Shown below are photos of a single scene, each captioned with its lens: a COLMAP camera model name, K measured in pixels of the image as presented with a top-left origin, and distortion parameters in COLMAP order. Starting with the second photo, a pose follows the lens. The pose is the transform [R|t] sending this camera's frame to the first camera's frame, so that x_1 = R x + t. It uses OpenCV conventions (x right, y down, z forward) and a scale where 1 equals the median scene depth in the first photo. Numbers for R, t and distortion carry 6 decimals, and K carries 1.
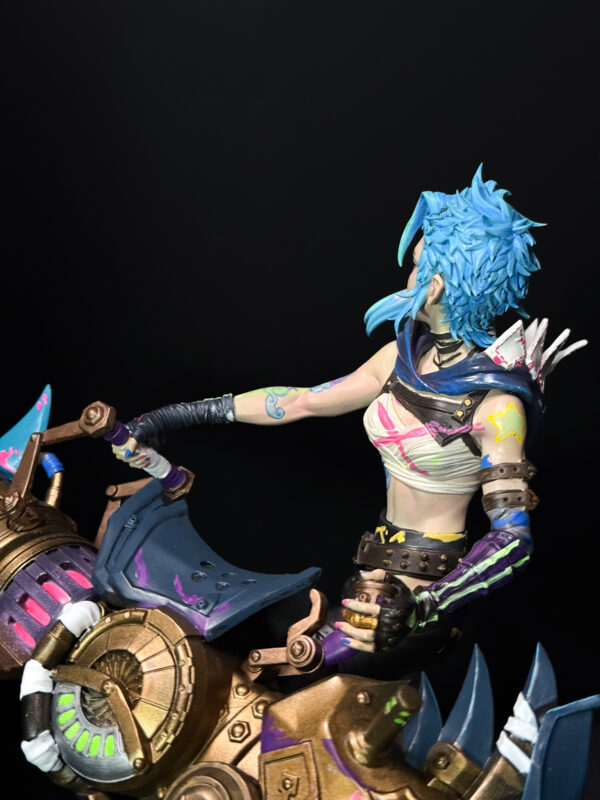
lens RADIAL K [[1107.8, 0, 302.8], [0, 1107.8, 397.7], [0, 0, 1]] dist [0.104500, -0.005536]
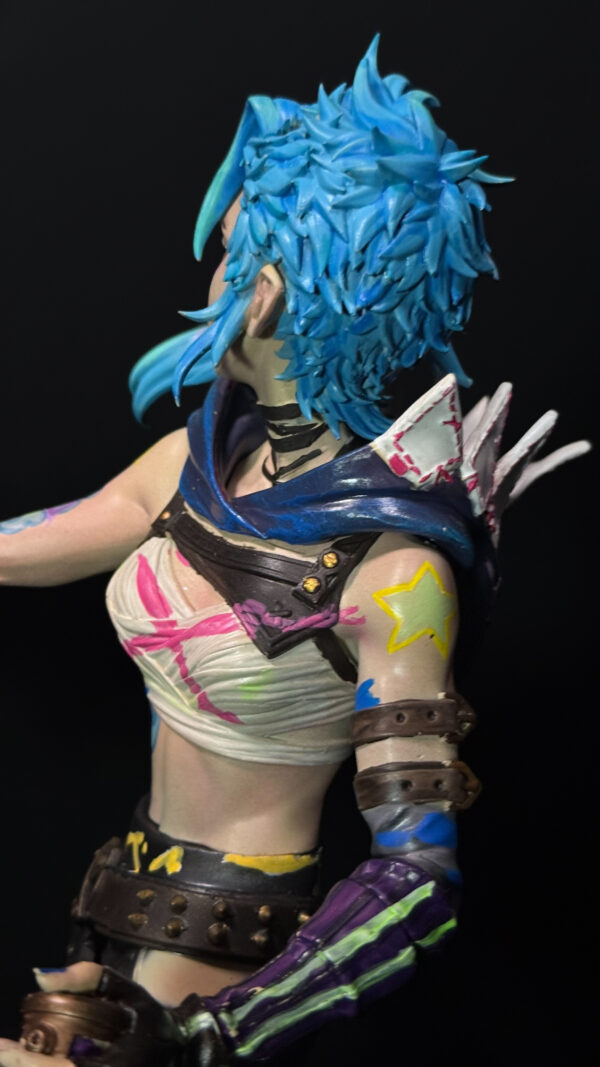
lens RADIAL K [[1505.9, 0, 301.2], [0, 1505.9, 530.4], [0, 0, 1]] dist [0.096931, 0.007567]
pose [[0.995227, 0.036491, 0.090506, 0.084120], [-0.033026, 0.998674, -0.039496, 0.016954], [-0.091827, 0.036319, 0.995112, 0.411676]]
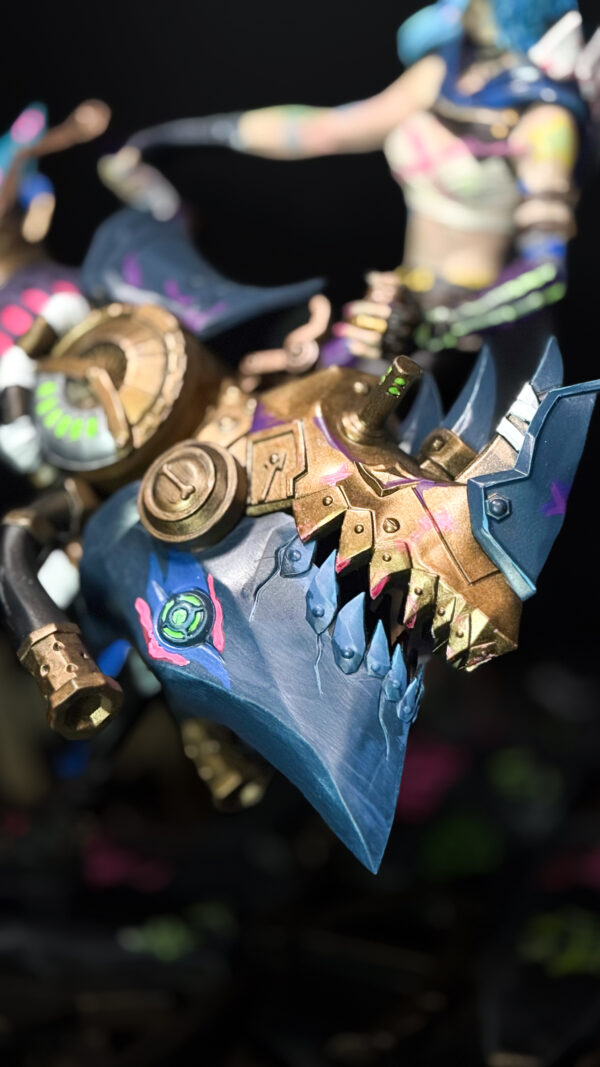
lens RADIAL K [[1505.9, 0, 301.2], [0, 1505.9, 530.4], [0, 0, 1]] dist [0.096931, 0.007567]
pose [[0.997289, 0.062399, -0.038989, 0.052038], [-0.059009, 0.994821, 0.082759, 0.244197], [0.043951, -0.080234, 0.995807, -0.235361]]
